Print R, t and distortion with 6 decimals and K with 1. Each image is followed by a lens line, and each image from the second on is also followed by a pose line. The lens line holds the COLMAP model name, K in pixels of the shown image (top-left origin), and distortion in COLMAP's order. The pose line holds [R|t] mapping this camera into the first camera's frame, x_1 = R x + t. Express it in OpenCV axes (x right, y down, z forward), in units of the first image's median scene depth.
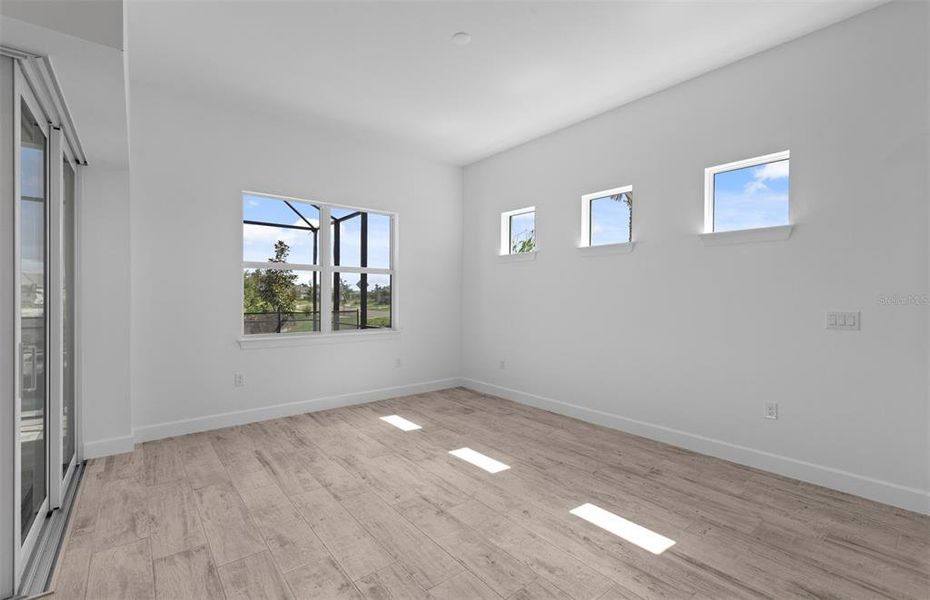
lens RADIAL K [[403.1, 0, 463.4], [0, 403.1, 302.5], [0, 0, 1]] dist [0.000925, -0.000019]
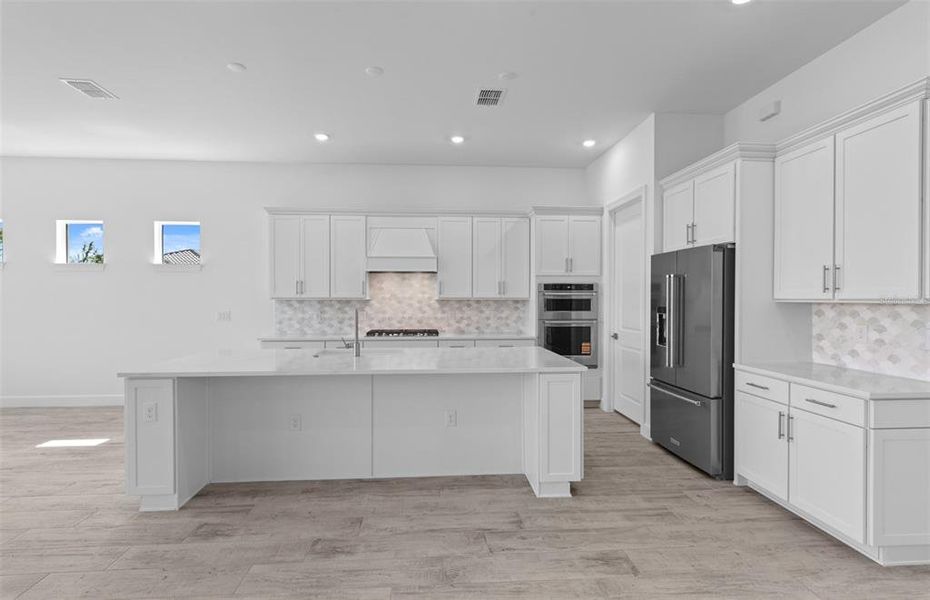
lens RADIAL K [[450.6, 0, 465.0], [0, 450.6, 300.0], [0, 0, 1]] dist [0.001872, 0.000323]
pose [[0.577466, -0.014935, 0.816278, -0.122637], [0.013022, 0.999874, 0.009082, -0.026780], [-0.816311, 0.005385, 0.577588, -0.912392]]
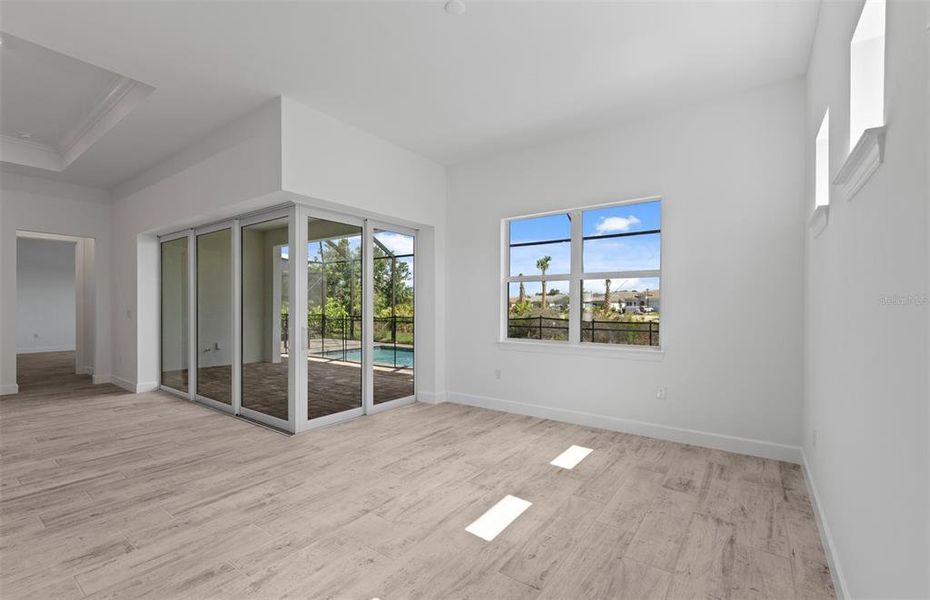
lens RADIAL K [[403.1, 0, 463.4], [0, 403.1, 302.5], [0, 0, 1]] dist [0.000925, -0.000019]
pose [[0.254481, -0.013070, -0.966990, 0.698900], [-0.010913, 0.999806, -0.016385, -0.005699], [0.967016, 0.014723, 0.254289, 0.658604]]
